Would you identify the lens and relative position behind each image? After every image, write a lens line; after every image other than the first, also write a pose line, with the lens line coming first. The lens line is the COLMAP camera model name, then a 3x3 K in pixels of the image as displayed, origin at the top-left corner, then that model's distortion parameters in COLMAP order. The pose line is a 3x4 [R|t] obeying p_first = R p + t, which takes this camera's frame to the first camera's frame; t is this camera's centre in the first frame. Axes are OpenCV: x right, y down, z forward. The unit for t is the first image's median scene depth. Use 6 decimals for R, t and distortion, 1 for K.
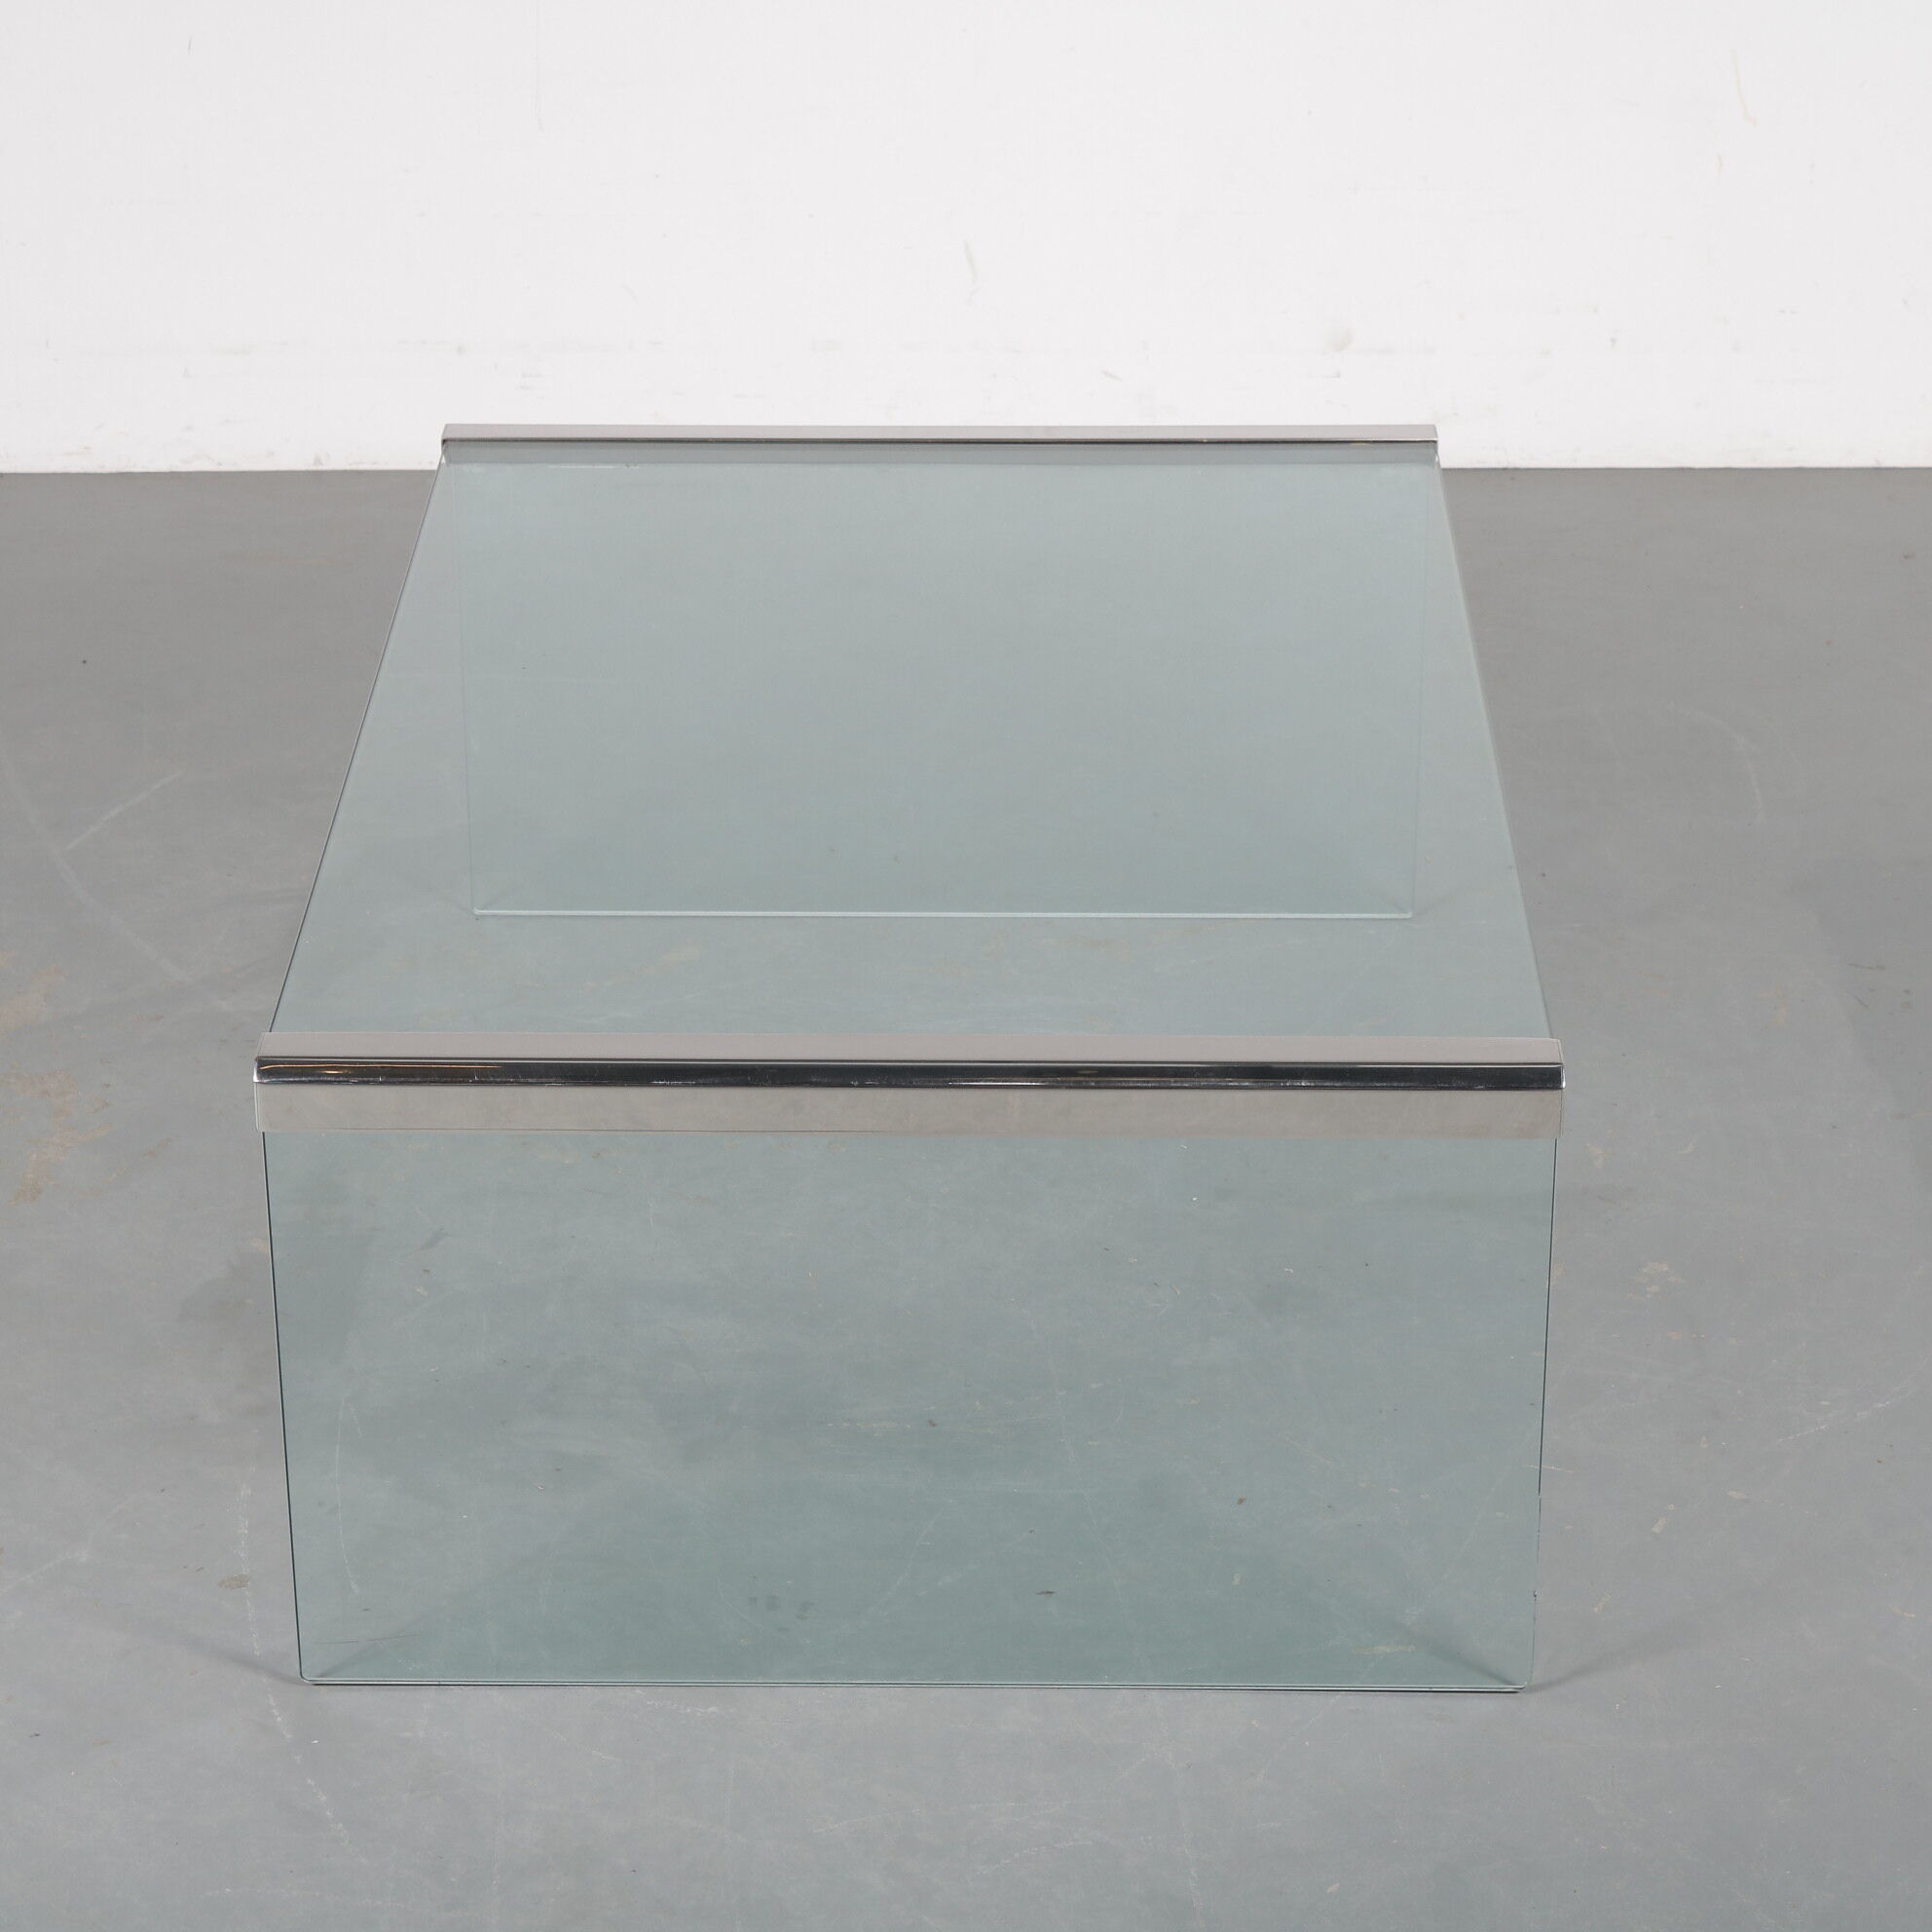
lens RADIAL K [[5145.2, 0, 967.9], [0, 5145.2, 963.4], [0, 0, 1]] dist [0.003615, 0.000000]
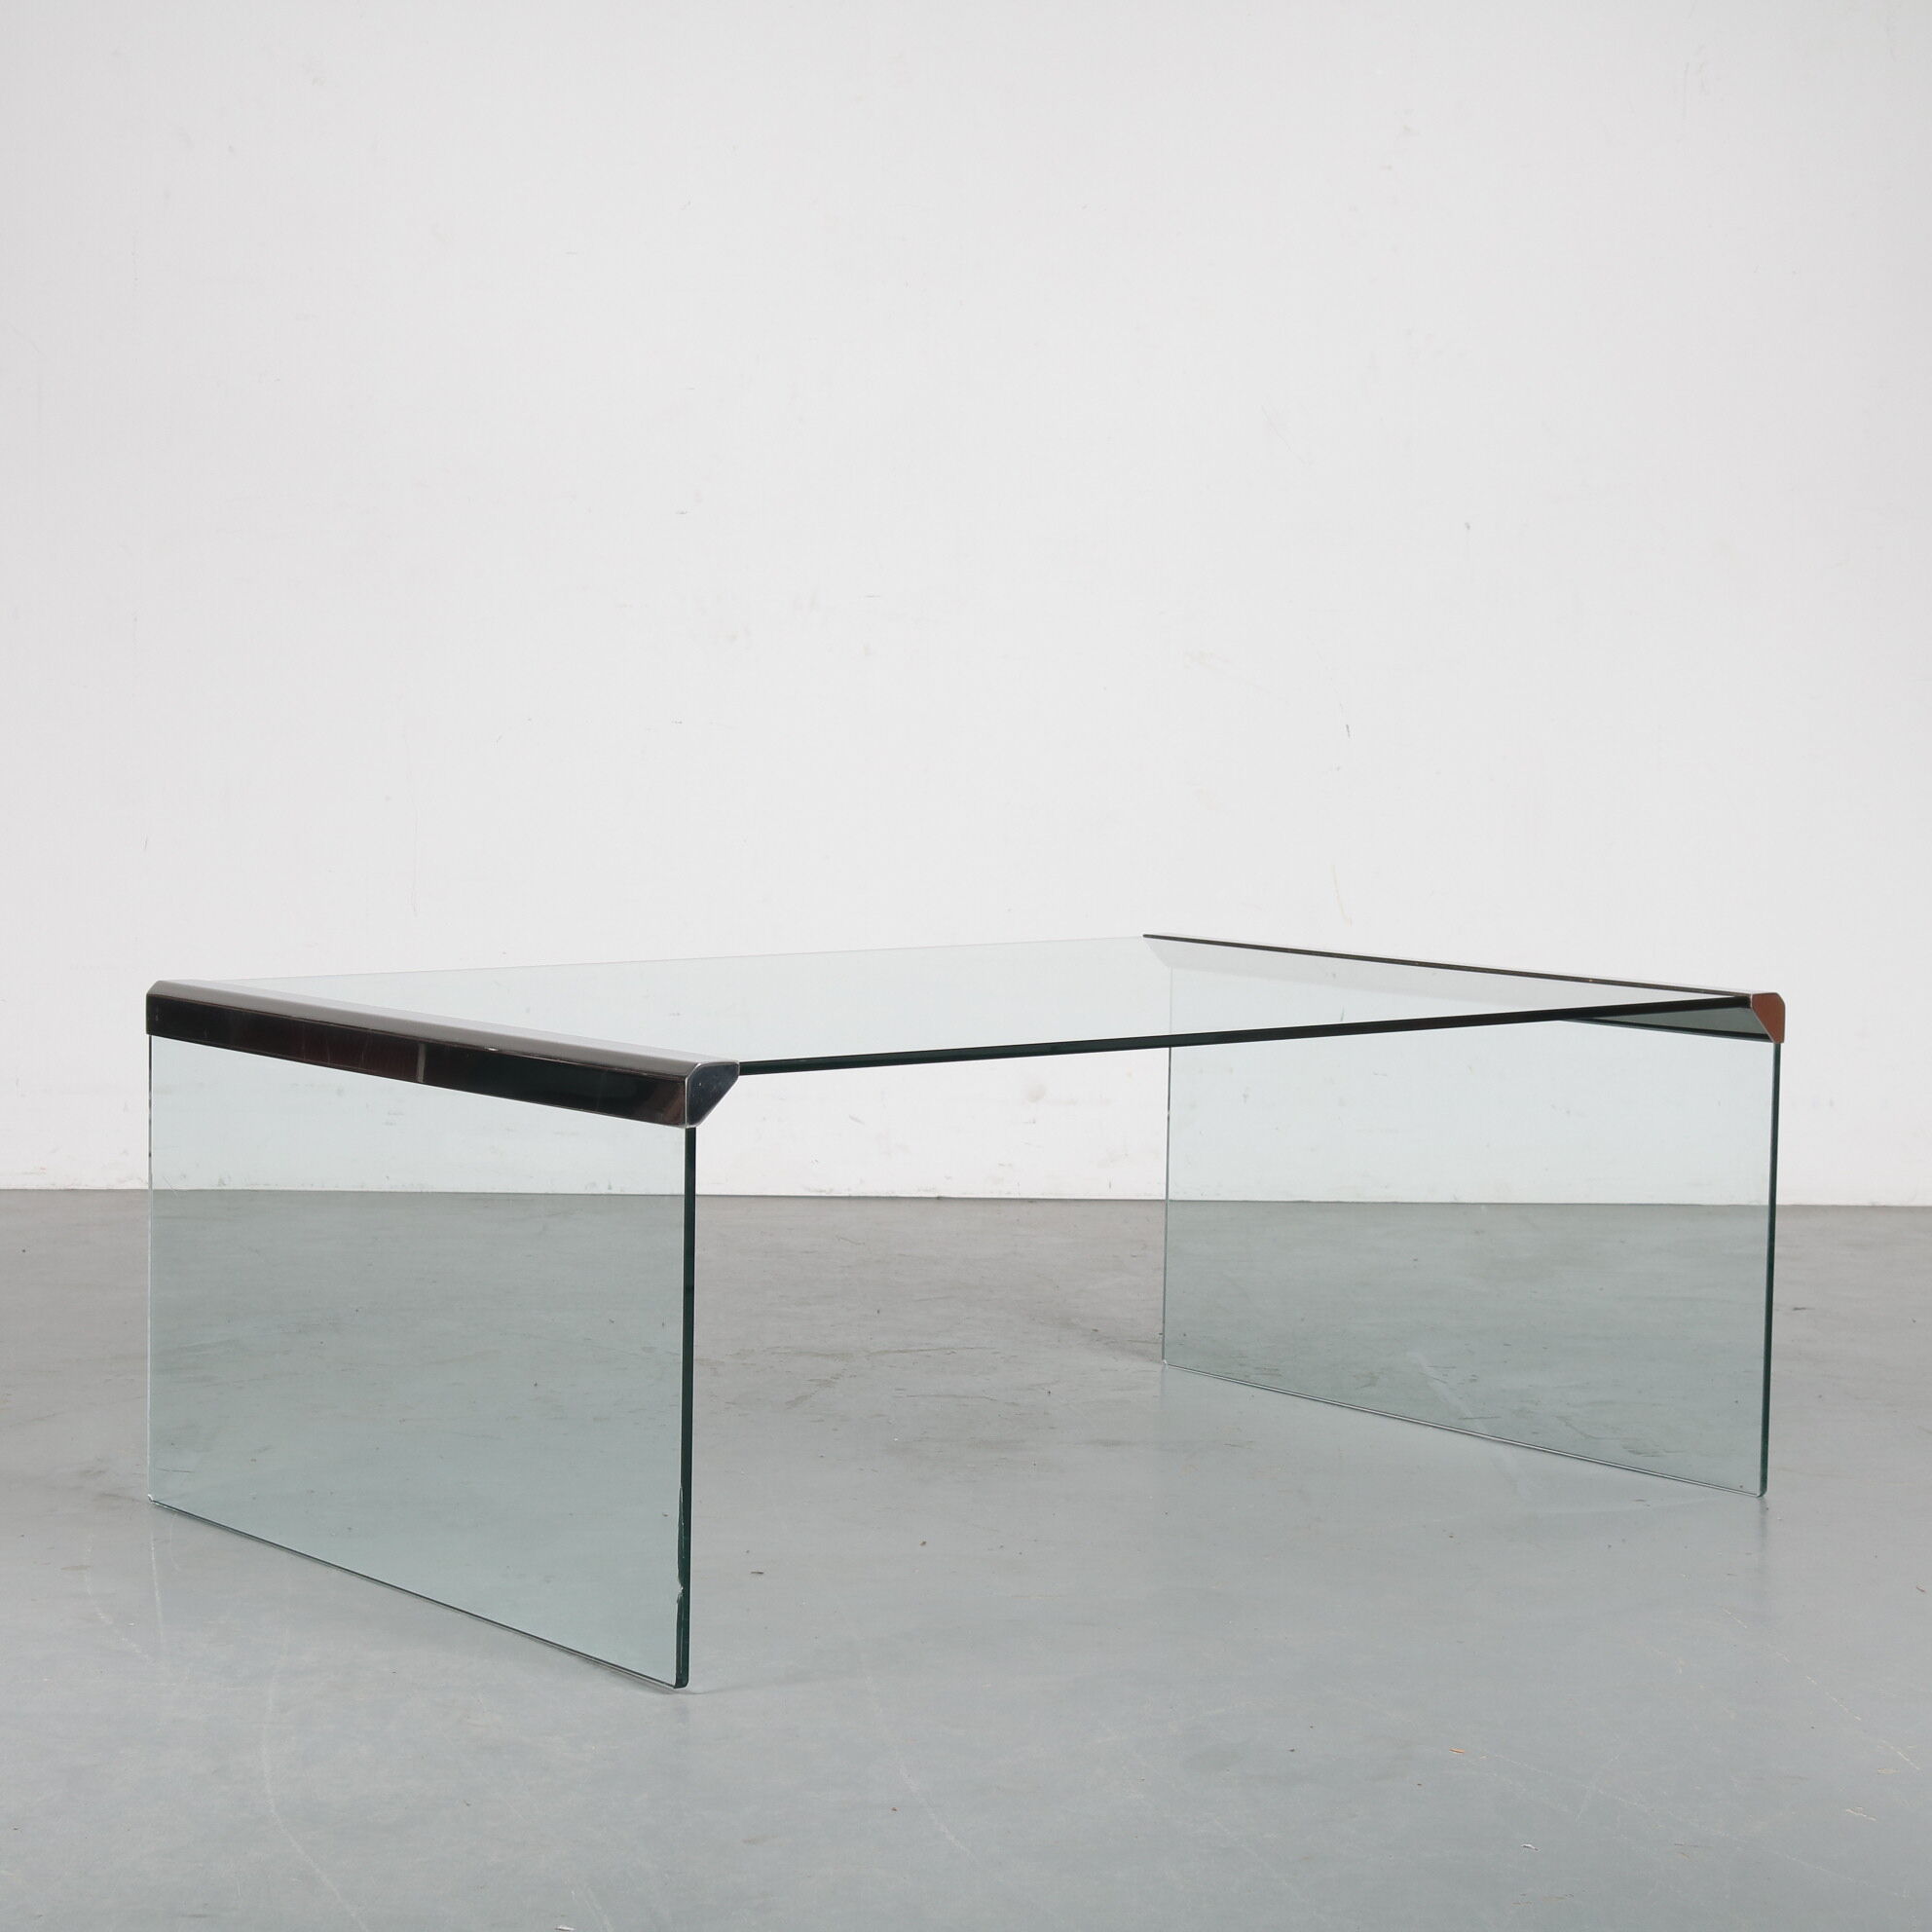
lens RADIAL K [[4107.8, 0, 964.2], [0, 4107.8, 970.9], [0, 0, 1]] dist [-0.004139, 0.000000]
pose [[0.999225, 0.015139, 0.036328, 0.024870], [-0.001282, 0.935088, -0.354412, 0.310030], [-0.039335, 0.354091, 0.934383, 0.052090]]
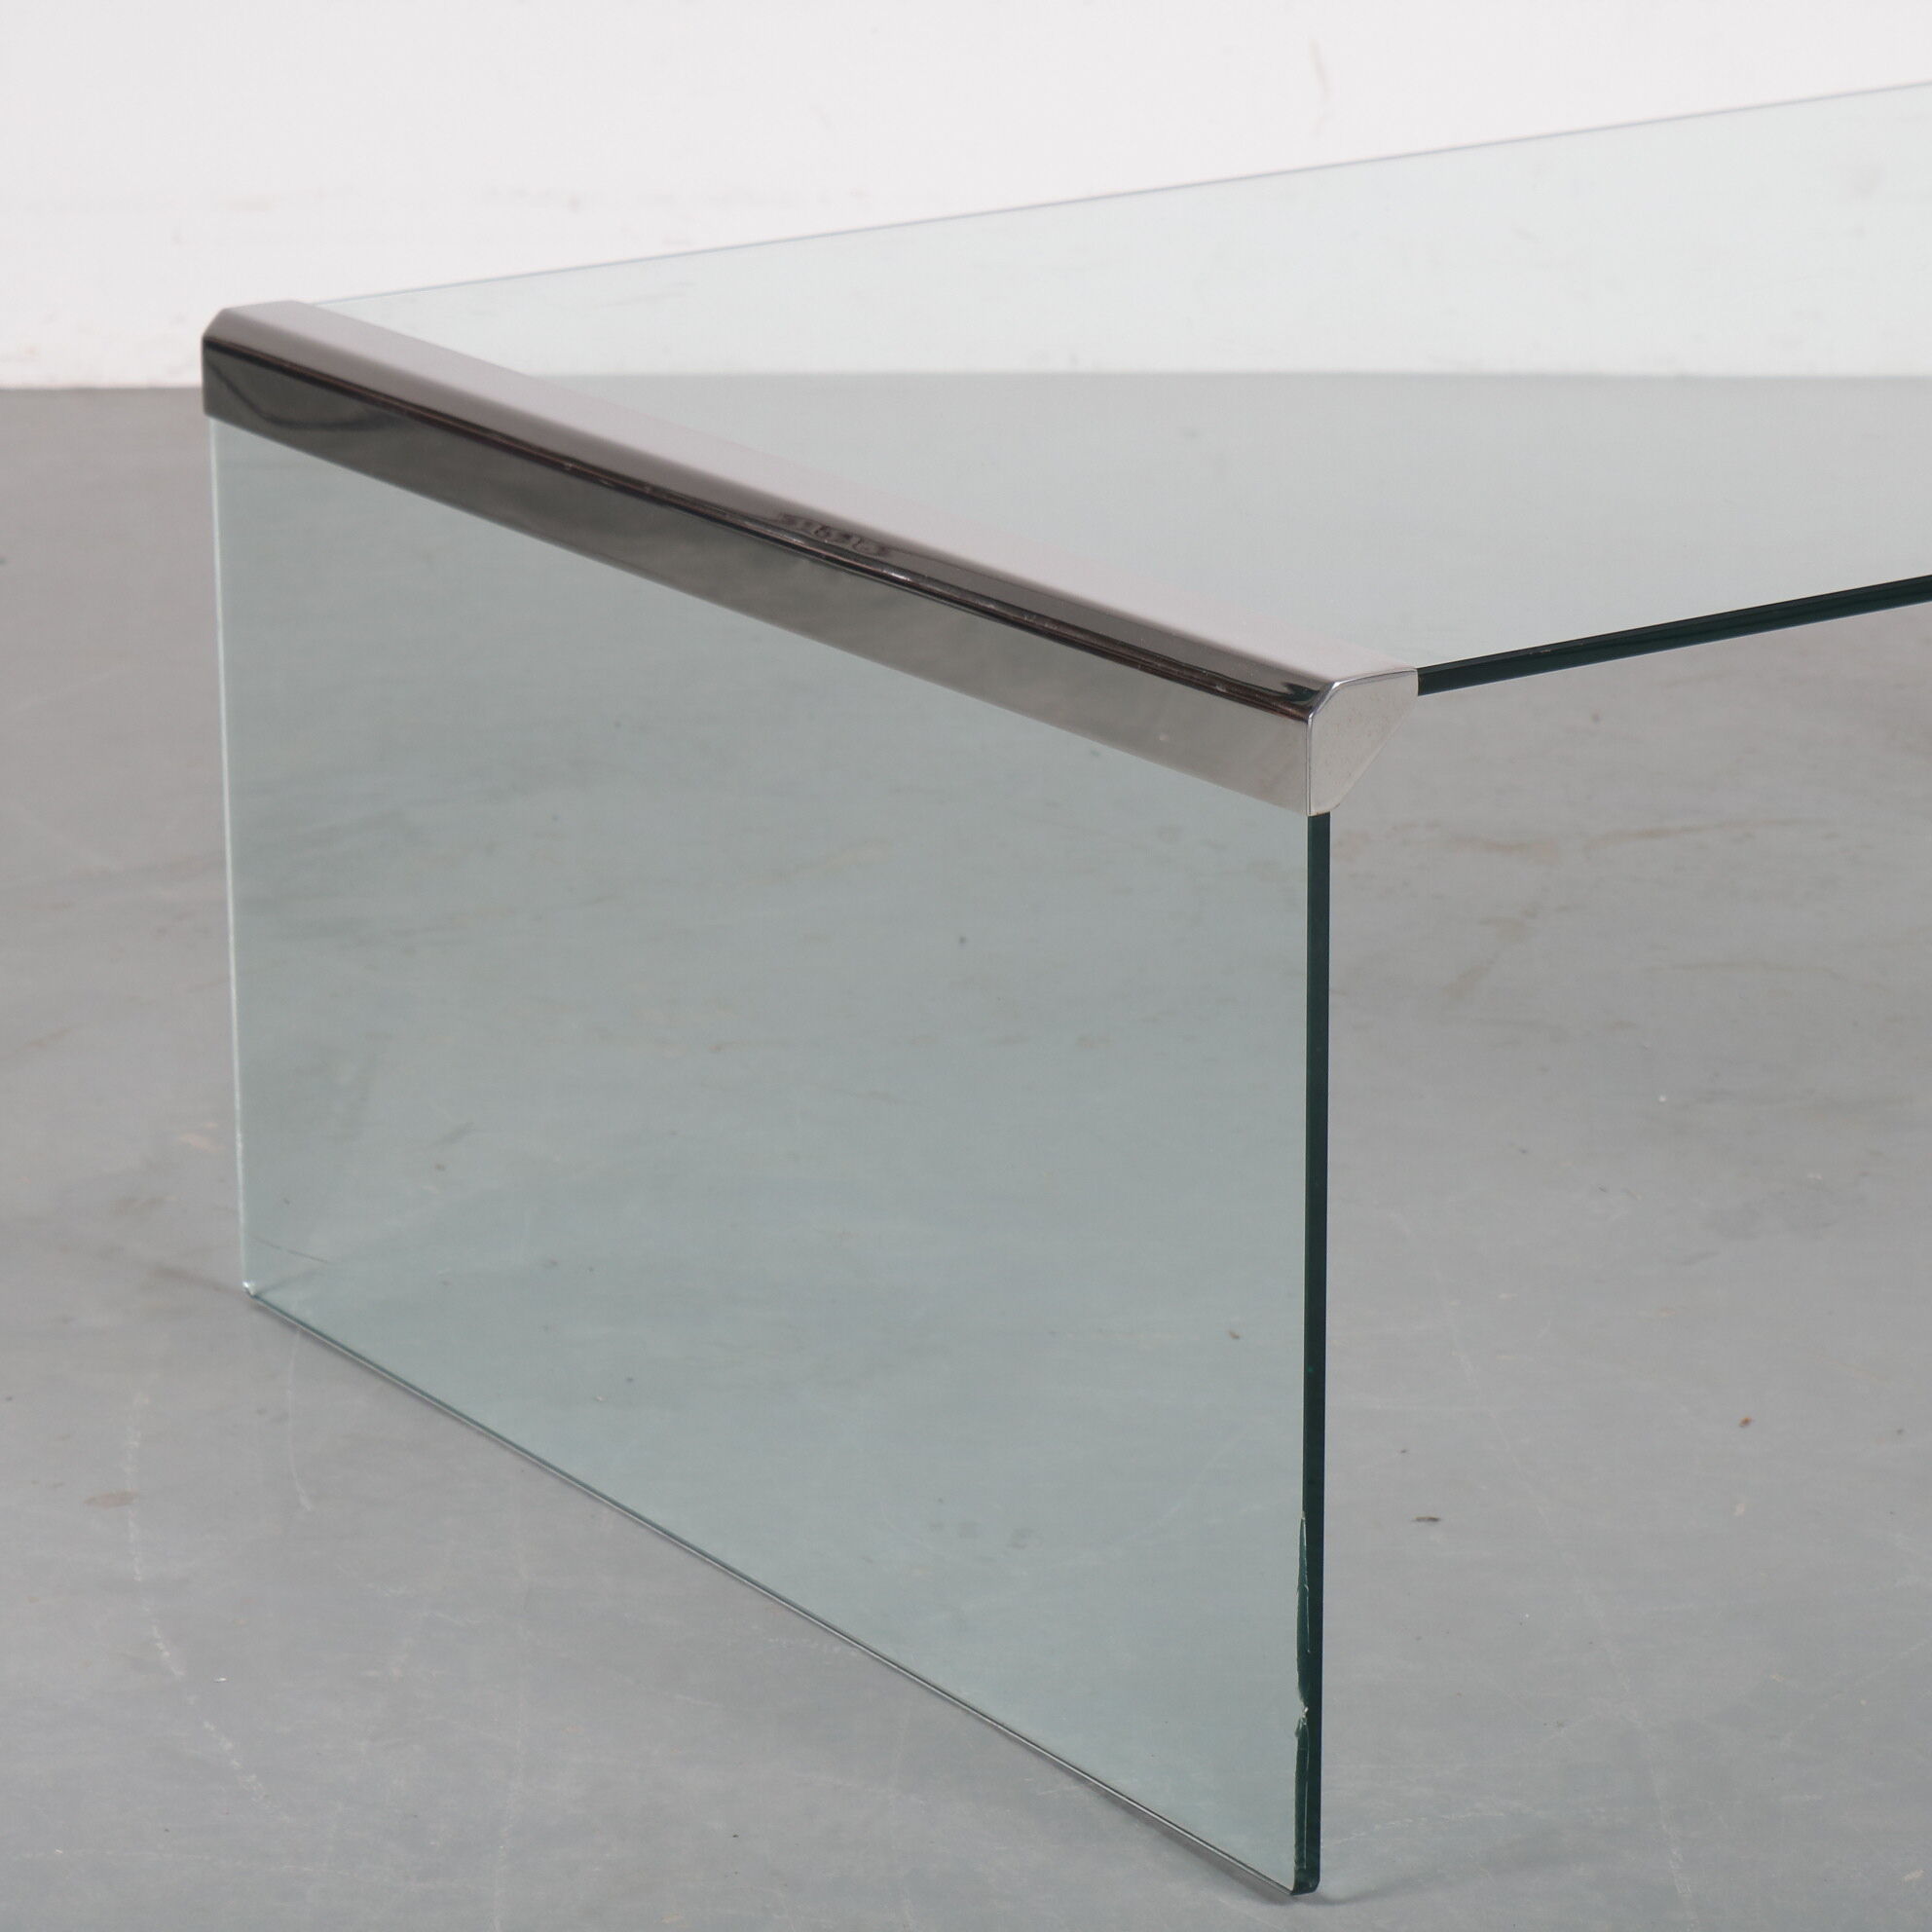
lens RADIAL K [[6796.1, 0, 978.9], [0, 6796.1, 960.7], [0, 0, 1]] dist [0.003228, 0.000000]
pose [[0.998733, 0.007929, -0.049696, 0.001443], [-0.015184, 0.988967, -0.147357, 0.165548], [0.047979, 0.147925, 0.987834, 0.179144]]
